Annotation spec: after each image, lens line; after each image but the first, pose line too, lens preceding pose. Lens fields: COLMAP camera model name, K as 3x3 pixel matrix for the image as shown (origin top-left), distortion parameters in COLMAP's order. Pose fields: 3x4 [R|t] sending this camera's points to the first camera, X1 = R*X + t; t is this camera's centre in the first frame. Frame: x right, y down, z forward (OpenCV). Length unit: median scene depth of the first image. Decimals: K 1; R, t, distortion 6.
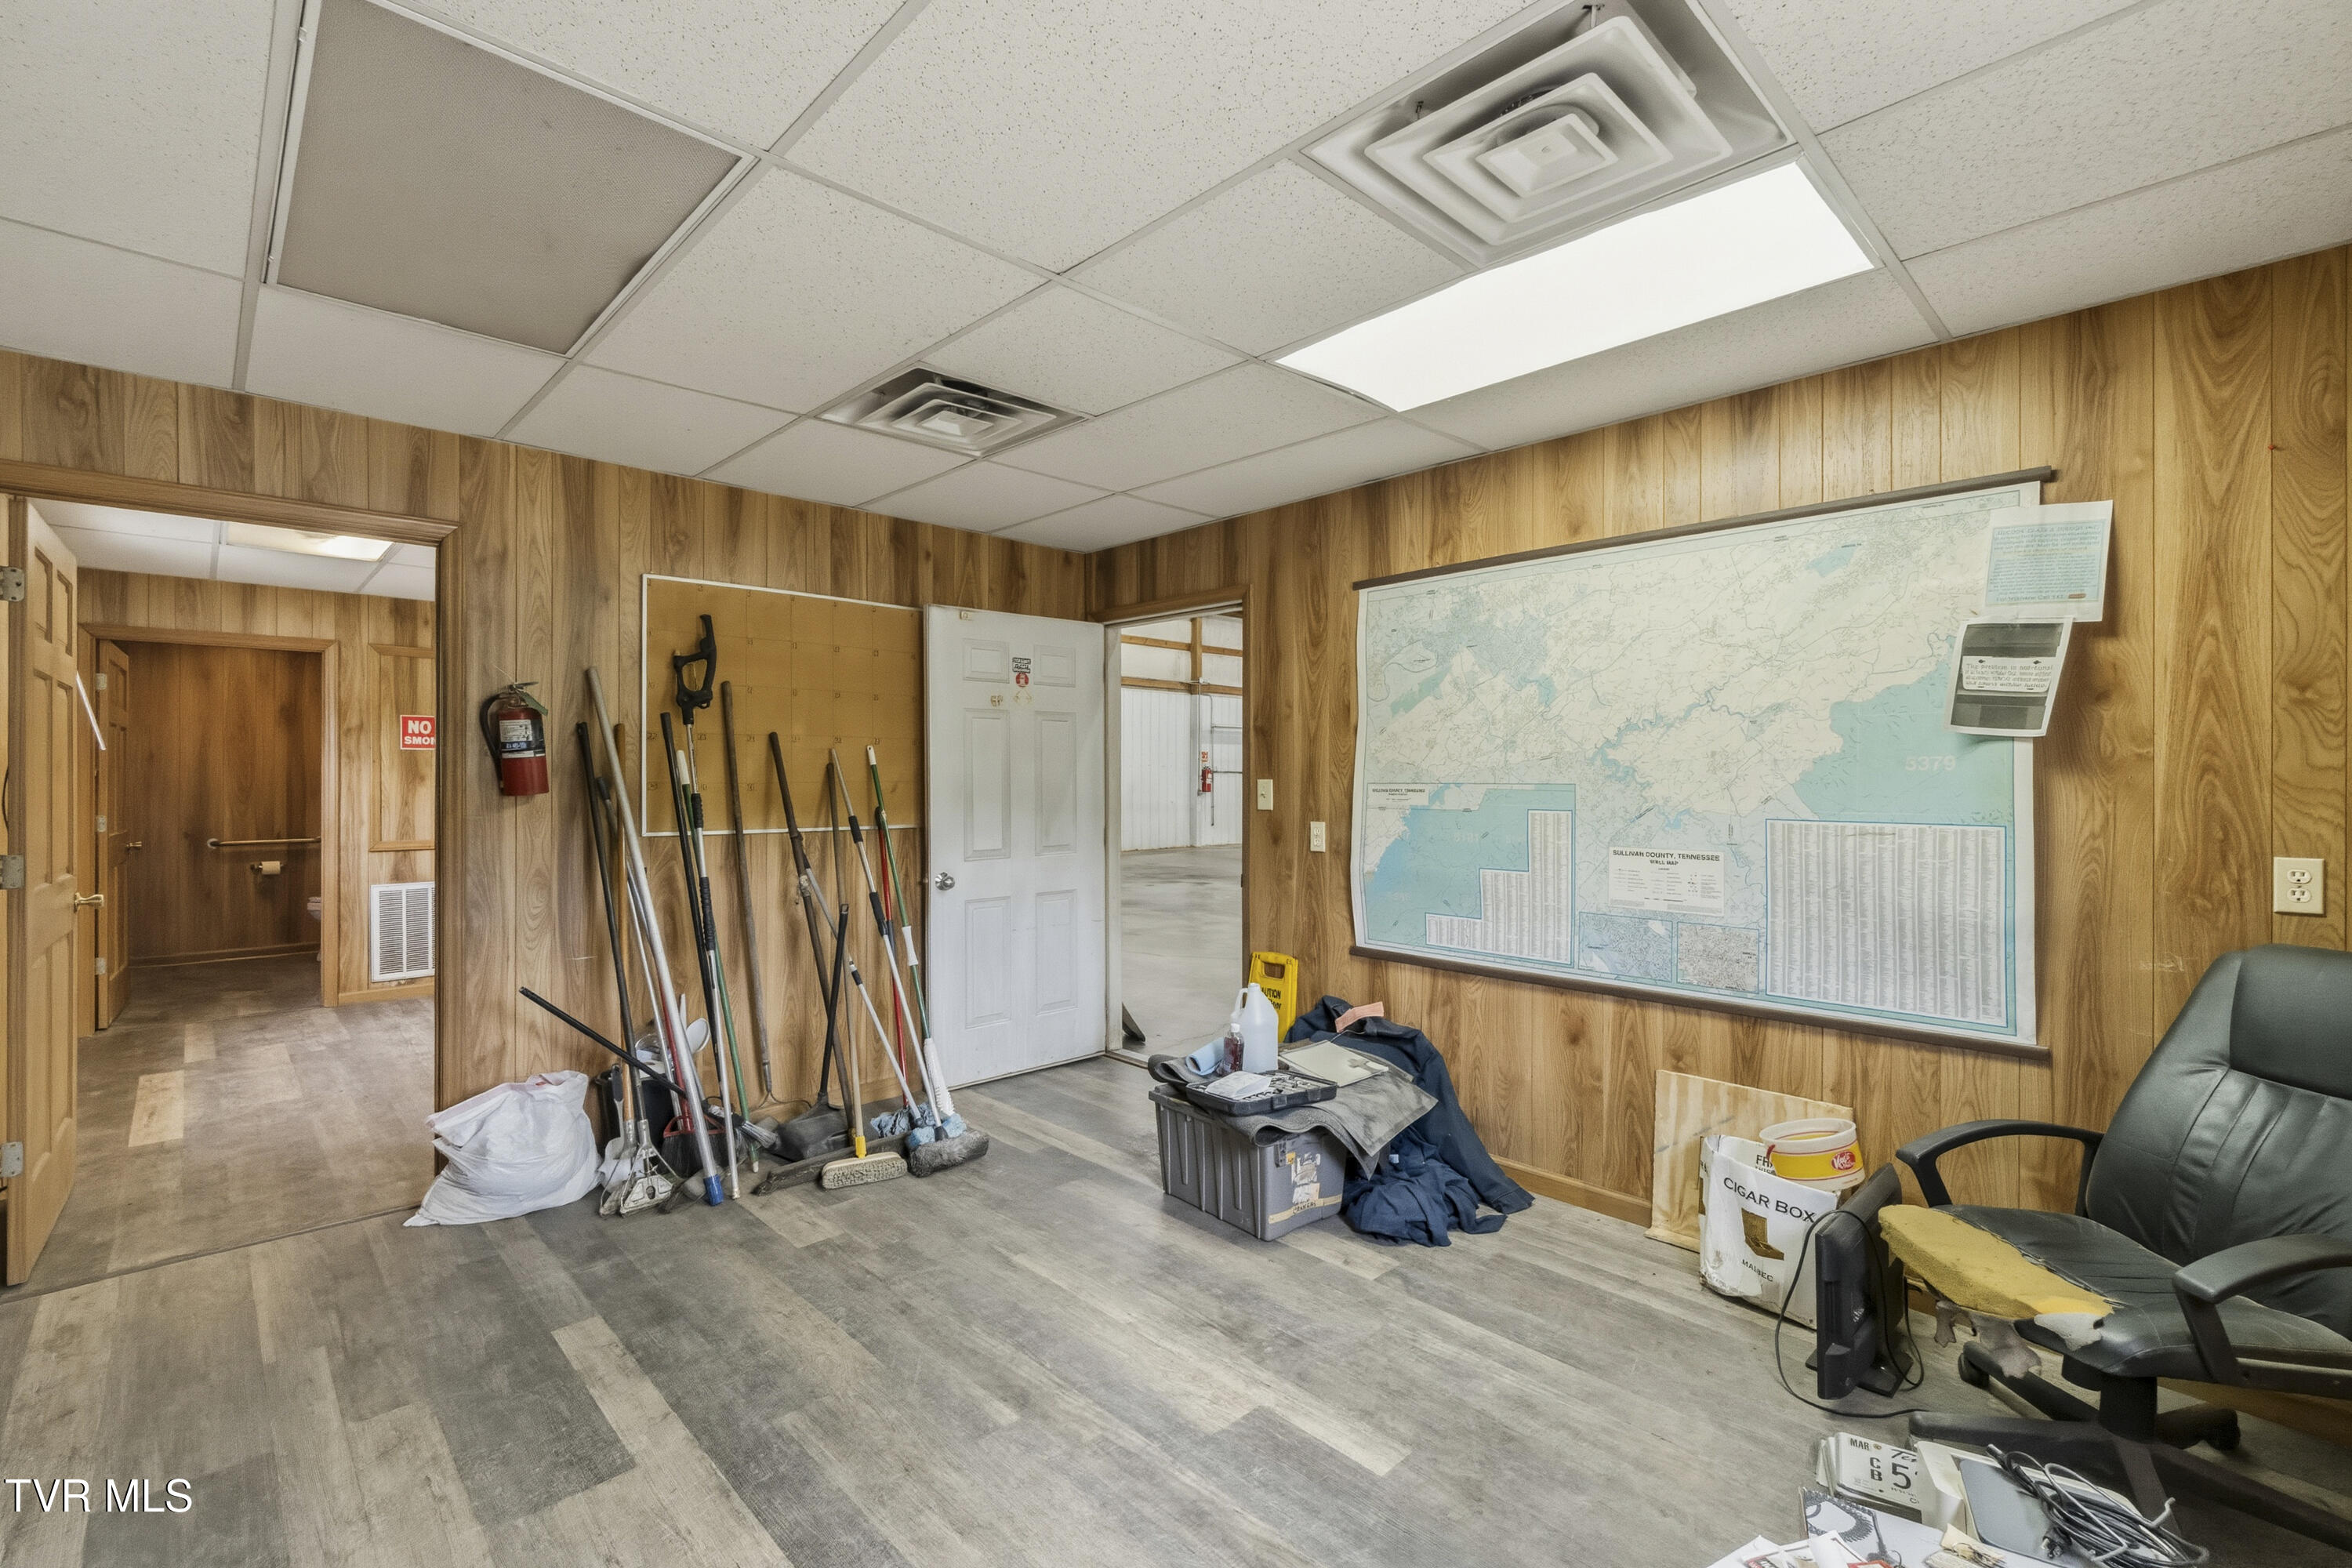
lens RADIAL K [[1021.5, 0, 1184.7], [0, 1021.5, 778.5], [0, 0, 1]] dist [-0.004808, 0.001632]
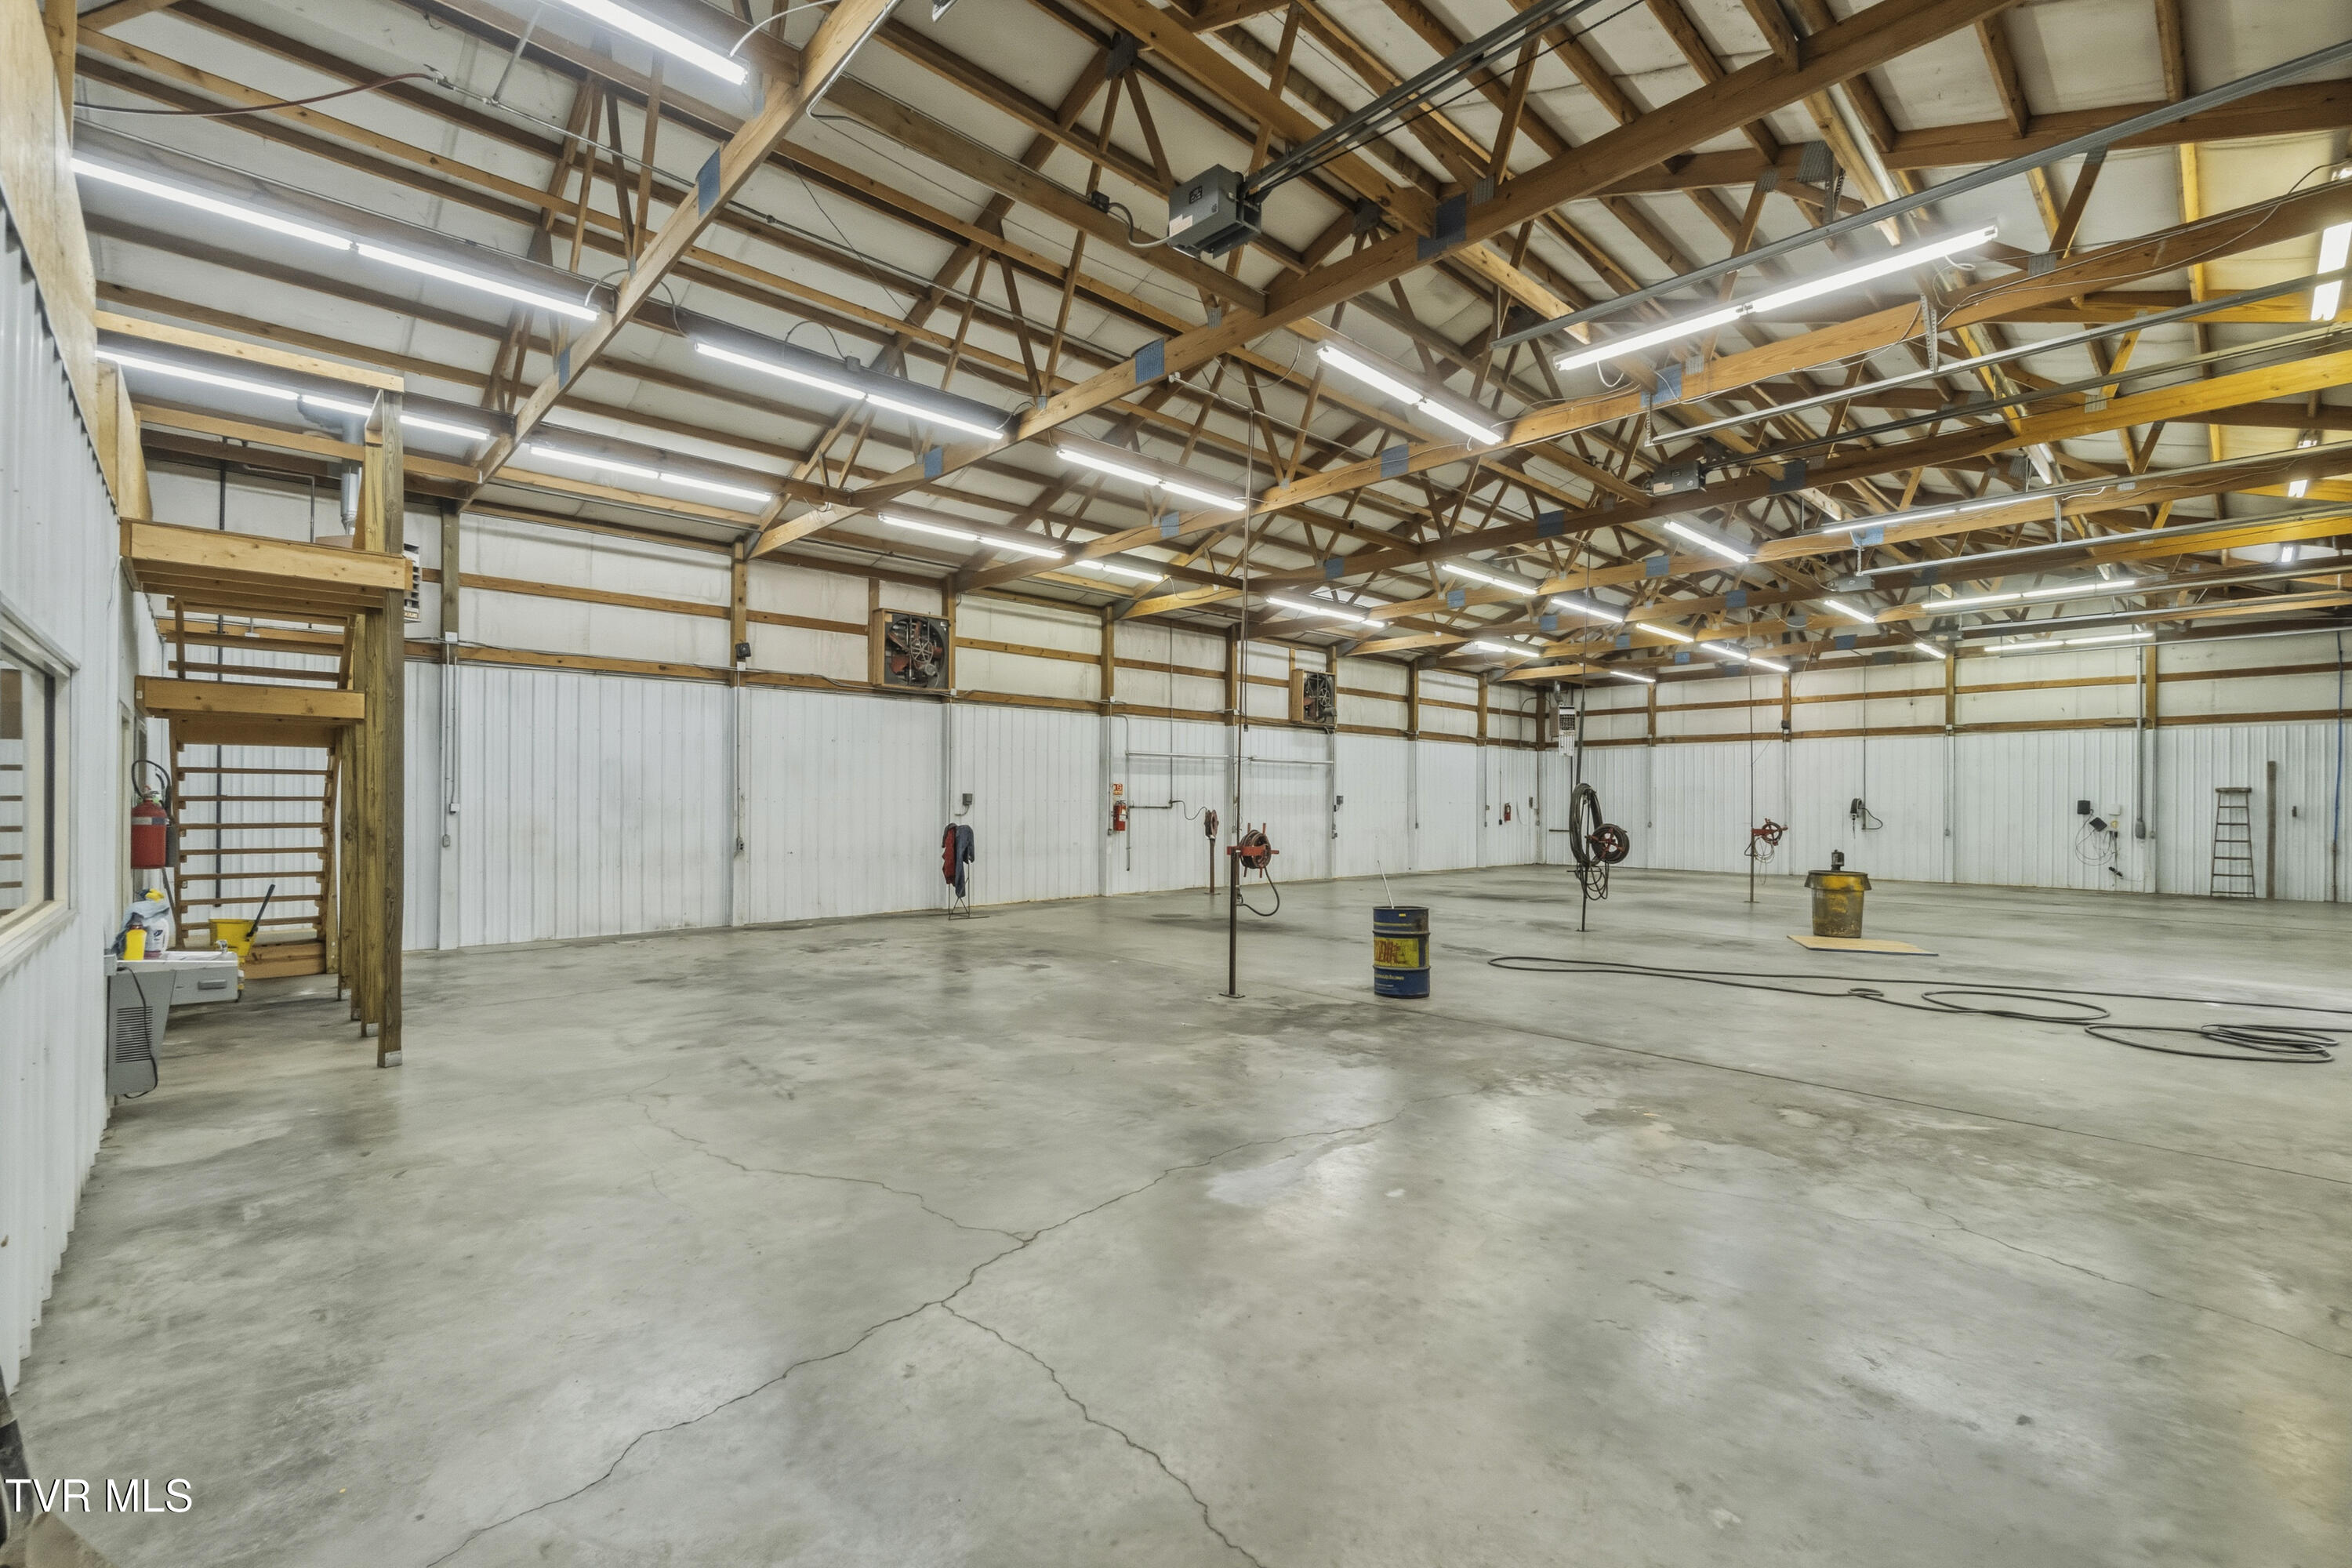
lens RADIAL K [[1021.5, 0, 1164.7], [0, 1021.5, 802.6], [0, 0, 1]] dist [-0.004808, 0.001632]
pose [[0.999595, 0.004858, -0.028027, 0.280035], [-0.004788, 0.999985, 0.002587, -0.043691], [0.028039, -0.002452, 0.999604, 0.527647]]
